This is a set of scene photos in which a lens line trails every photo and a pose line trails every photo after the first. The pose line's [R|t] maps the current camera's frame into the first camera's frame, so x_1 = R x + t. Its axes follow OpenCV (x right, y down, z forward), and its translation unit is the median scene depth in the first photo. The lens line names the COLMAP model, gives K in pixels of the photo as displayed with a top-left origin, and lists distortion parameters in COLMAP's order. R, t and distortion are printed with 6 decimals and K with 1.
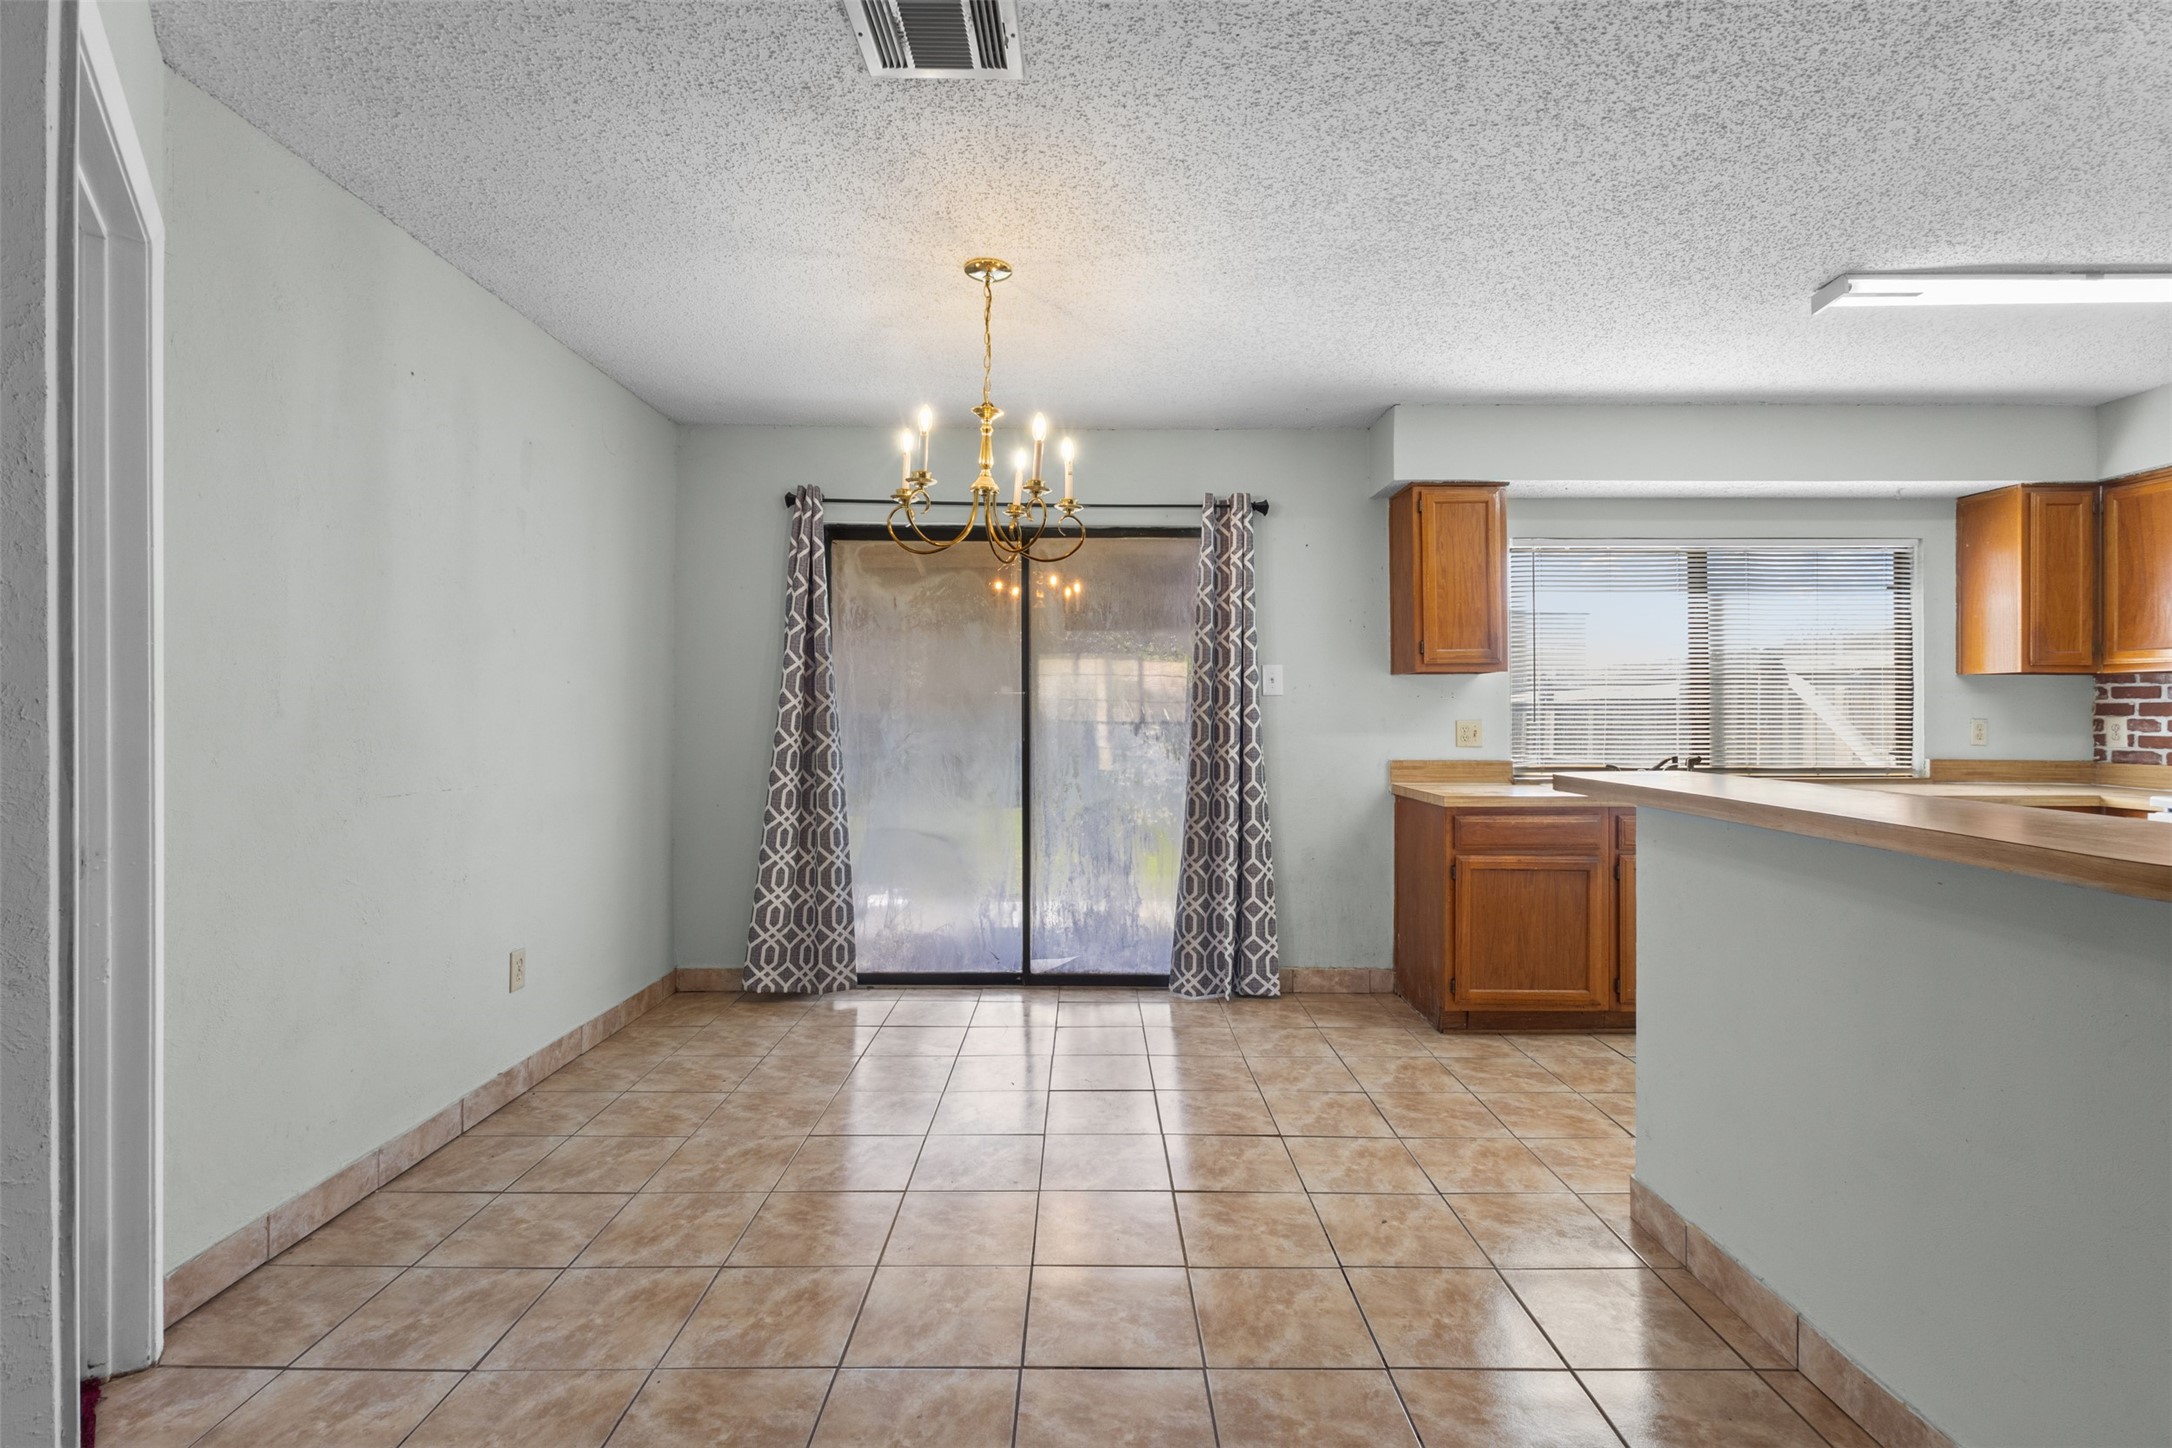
lens RADIAL K [[1000.1, 0, 1086.3], [0, 1000.1, 713.4], [0, 0, 1]] dist [-0.004255, 0.002766]
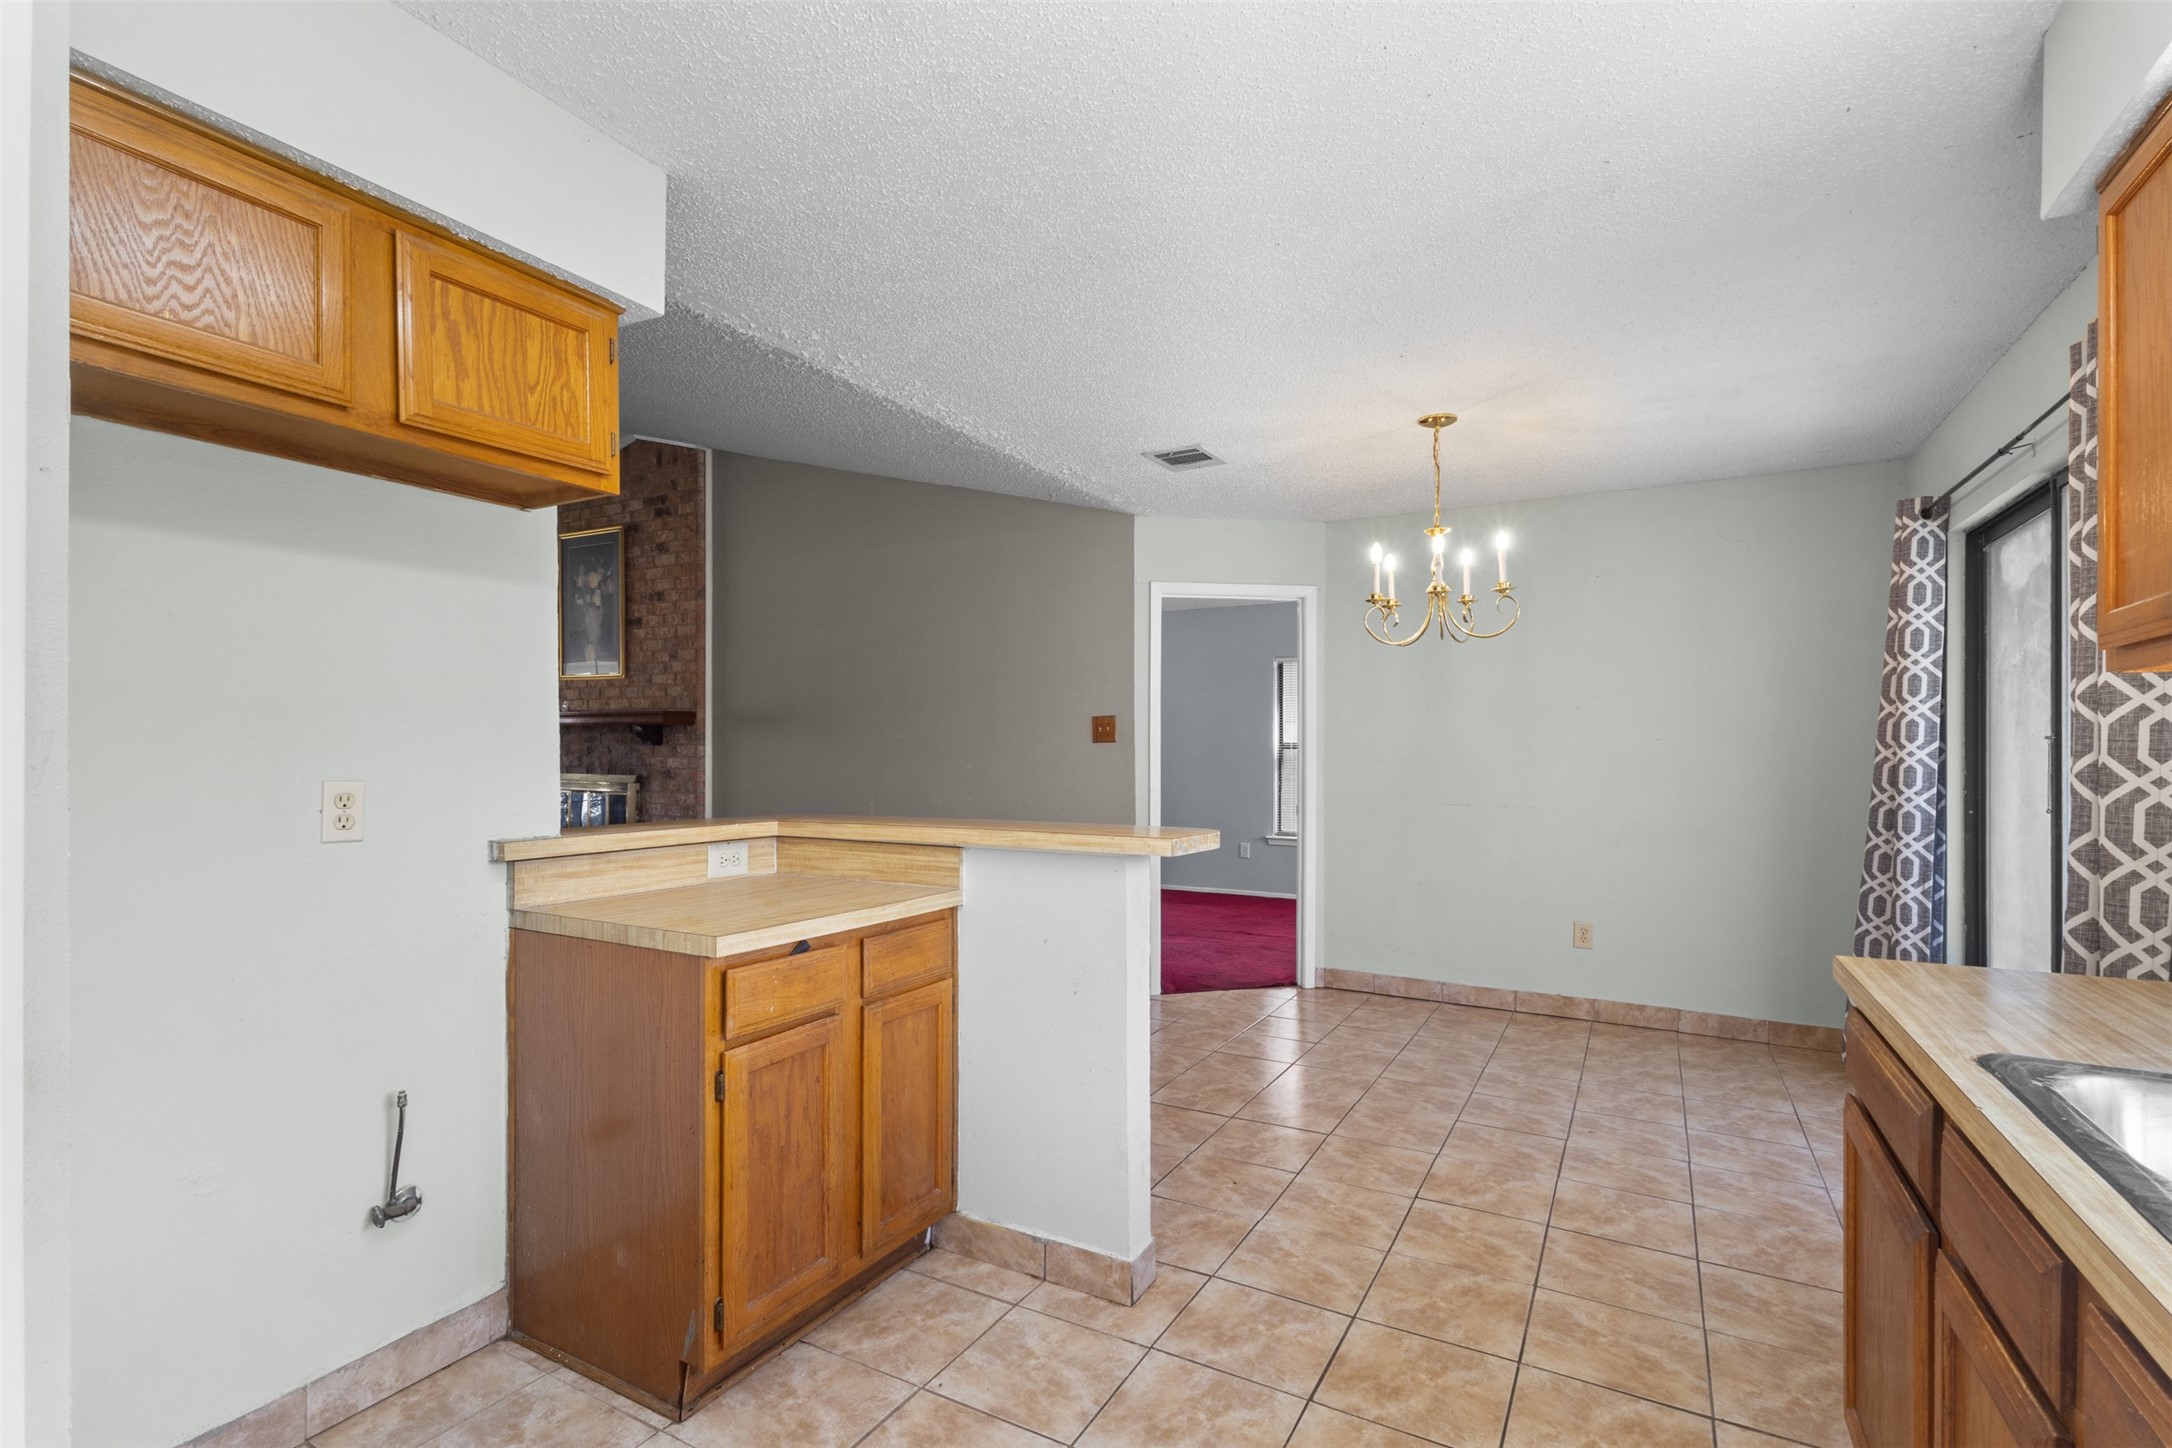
lens RADIAL K [[1000.1, 0, 1080.4], [0, 1000.1, 746.0], [0, 0, 1]] dist [-0.004255, 0.002766]
pose [[-0.492453, -0.009138, -0.870291, 1.121281], [-0.003894, 0.999958, -0.008297, -0.008639], [0.870330, -0.000697, -0.492468, 1.107902]]
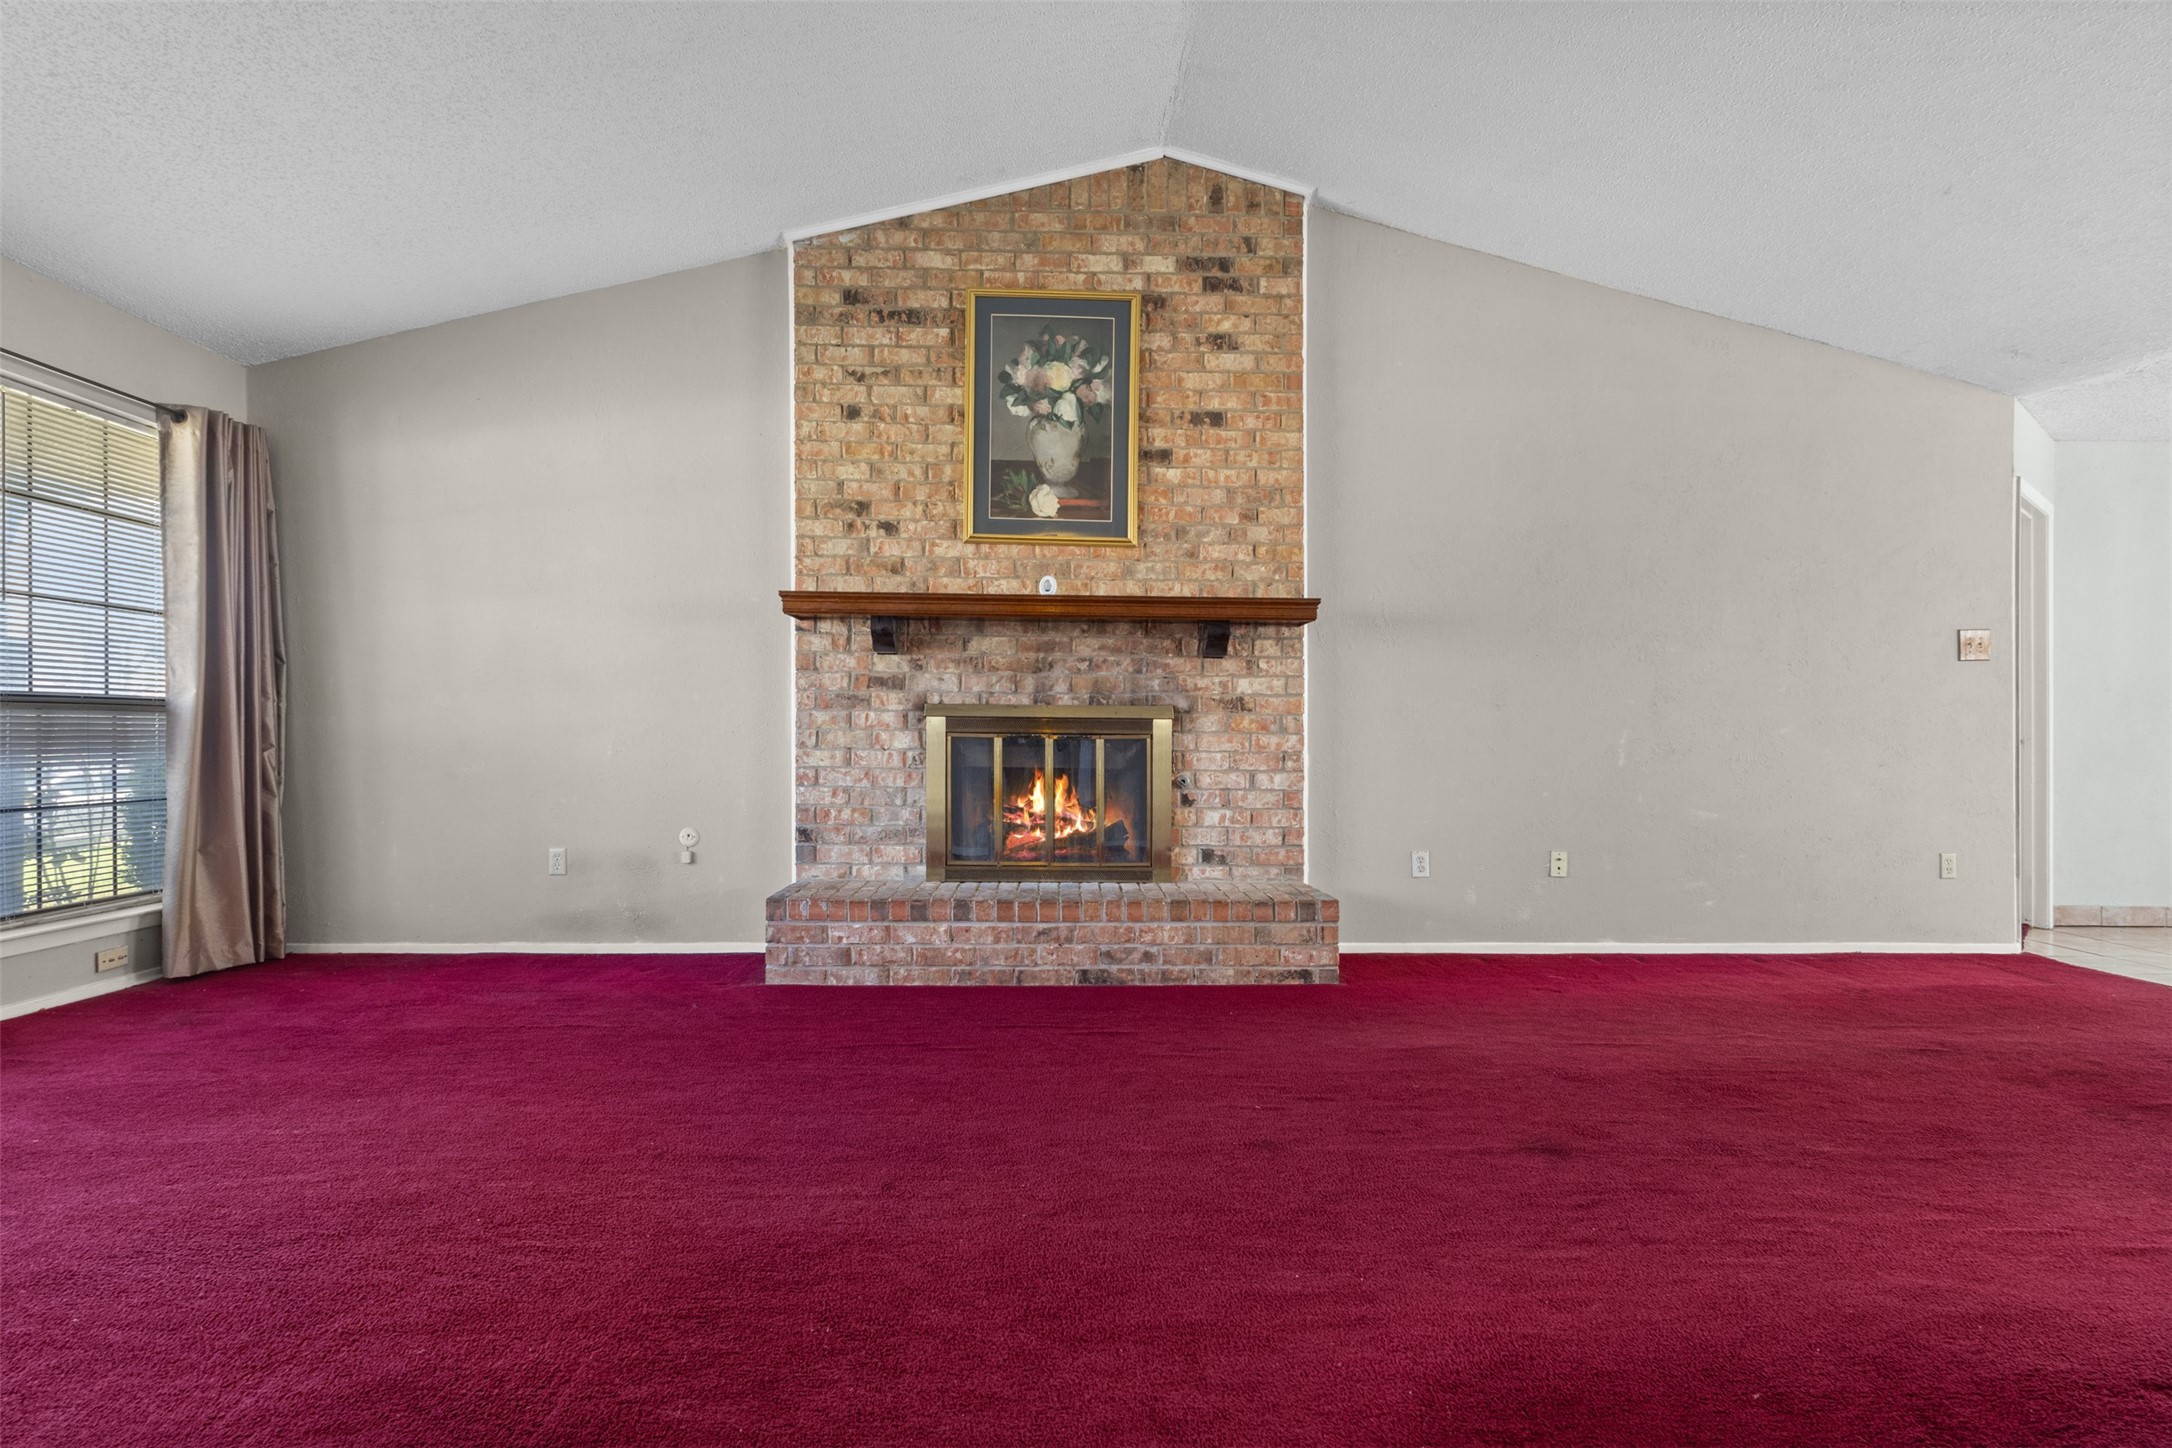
lens RADIAL K [[1000.1, 0, 1084.9], [0, 1000.1, 723.9], [0, 0, 1]] dist [-0.004255, 0.002766]
pose [[0.019408, -0.003350, -0.999806, 1.031937], [-0.005905, 0.999977, -0.003465, 0.071766], [0.999794, 0.005971, 0.019388, -0.998200]]
